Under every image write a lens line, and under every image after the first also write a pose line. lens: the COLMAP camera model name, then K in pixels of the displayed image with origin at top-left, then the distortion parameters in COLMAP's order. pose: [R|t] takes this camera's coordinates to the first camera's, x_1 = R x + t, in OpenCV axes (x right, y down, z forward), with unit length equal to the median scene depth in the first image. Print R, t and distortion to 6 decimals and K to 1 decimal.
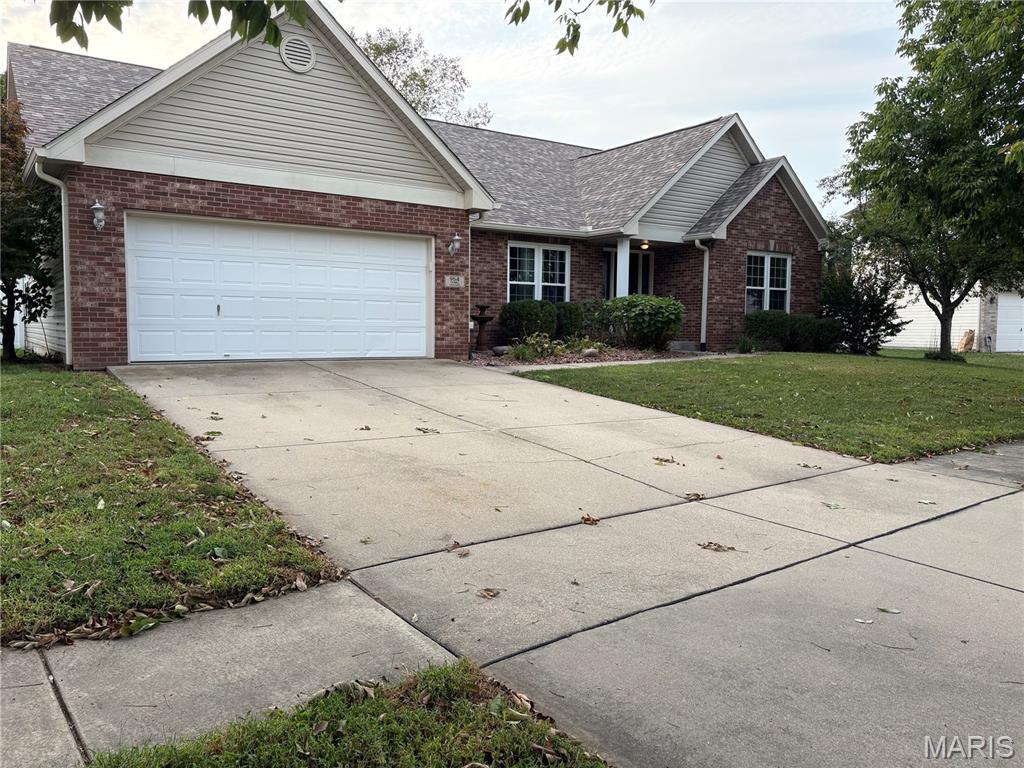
lens RADIAL K [[770.0, 0, 512.0], [0, 770.0, 384.0], [0, 0, 1]] dist [0.116591, -0.140592]
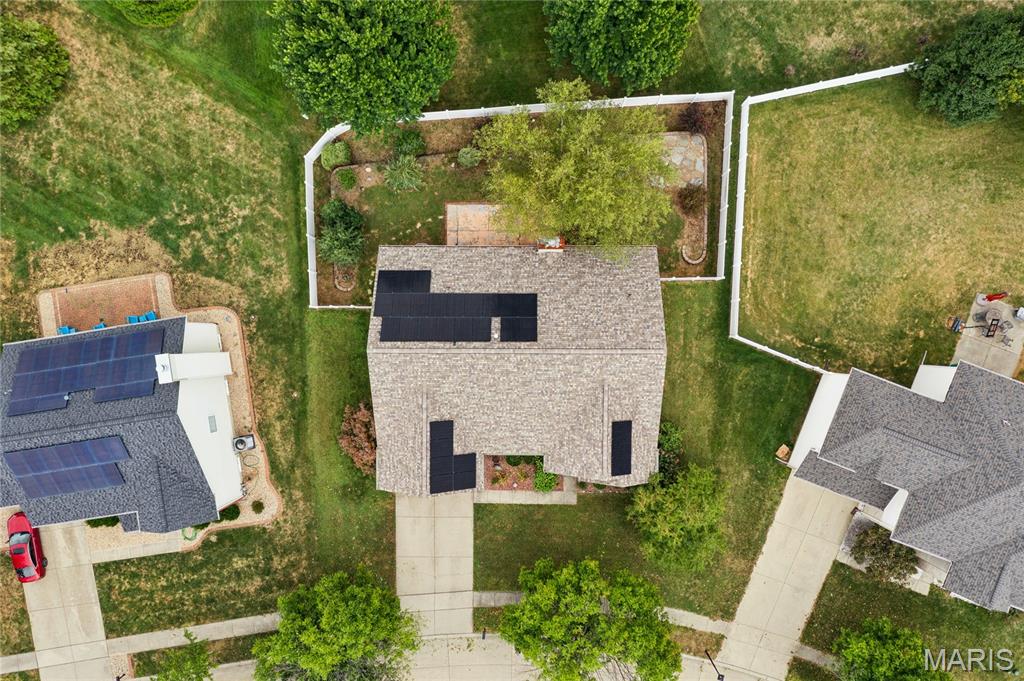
lens RADIAL K [[816.9, 0, 512.0], [0, 816.9, 340.5], [0, 0, 1]] dist [0.004065, 0.000995]
pose [[0.821014, 0.570366, -0.024867, -0.212787], [-0.006590, 0.053022, 0.998572, -4.155488], [0.570870, -0.819678, 0.047291, 1.487038]]
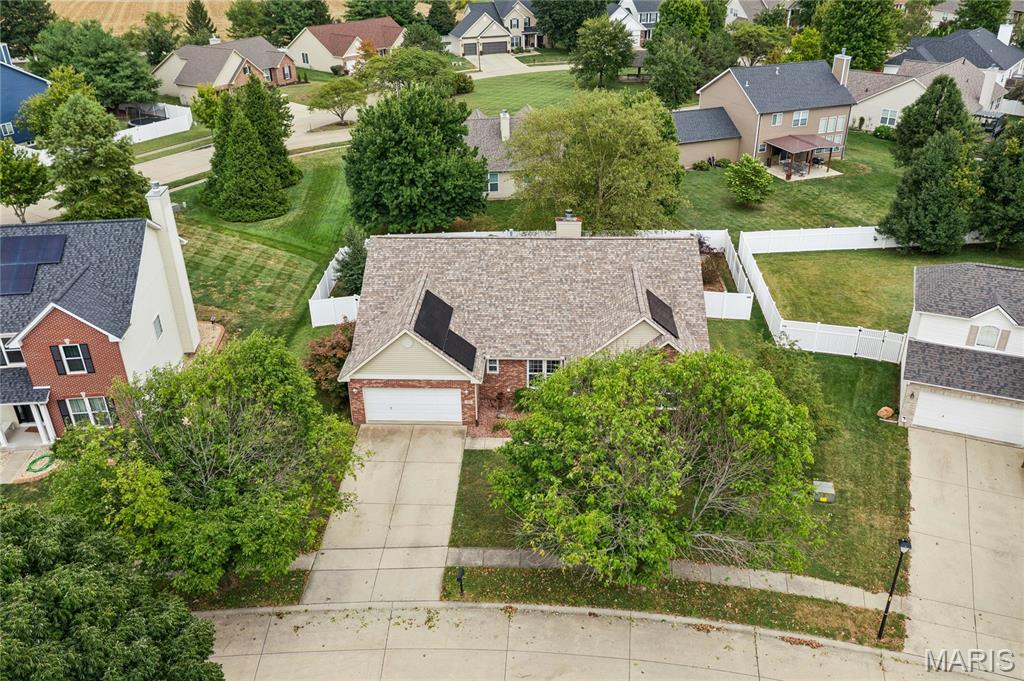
lens RADIAL K [[816.9, 0, 512.0], [0, 816.9, 340.5], [0, 0, 1]] dist [0.004065, 0.000995]
pose [[0.795750, 0.266472, -0.543851, 1.578095], [-0.020215, 0.909187, 0.415898, -1.552139], [0.605287, -0.319957, 0.728873, -0.957101]]
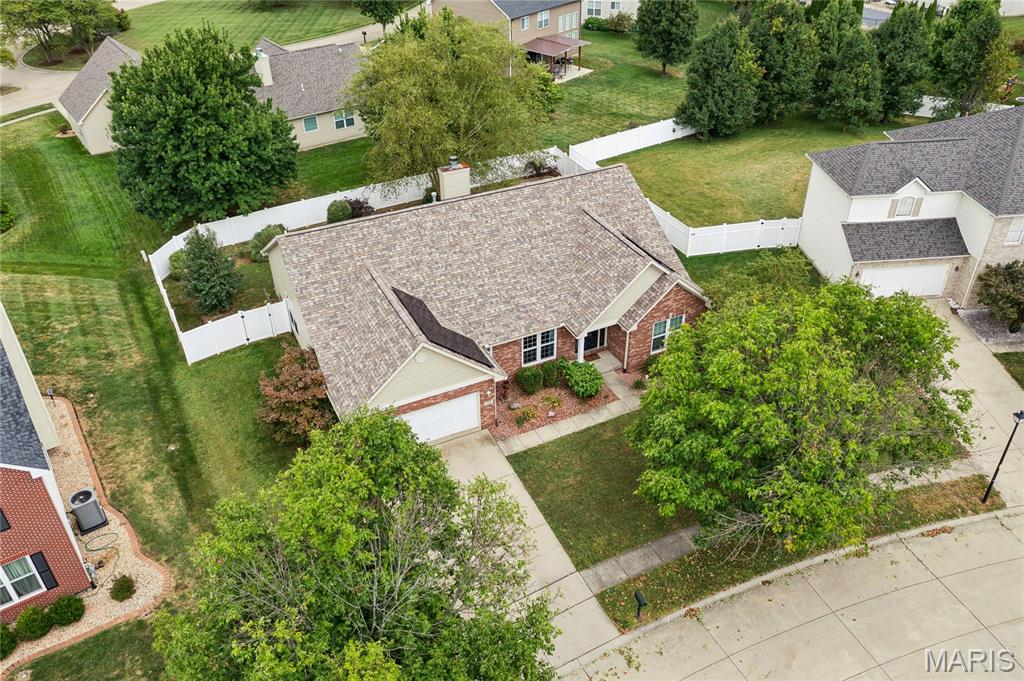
lens RADIAL K [[812.9, 0, 512.0], [0, 812.9, 340.5], [0, 0, 1]] dist [-0.002465, -0.003531]
pose [[0.988547, 0.067676, -0.134890, 0.322011], [0.010323, 0.861396, 0.507830, -1.573426], [0.150562, -0.503406, 0.850831, -1.020004]]
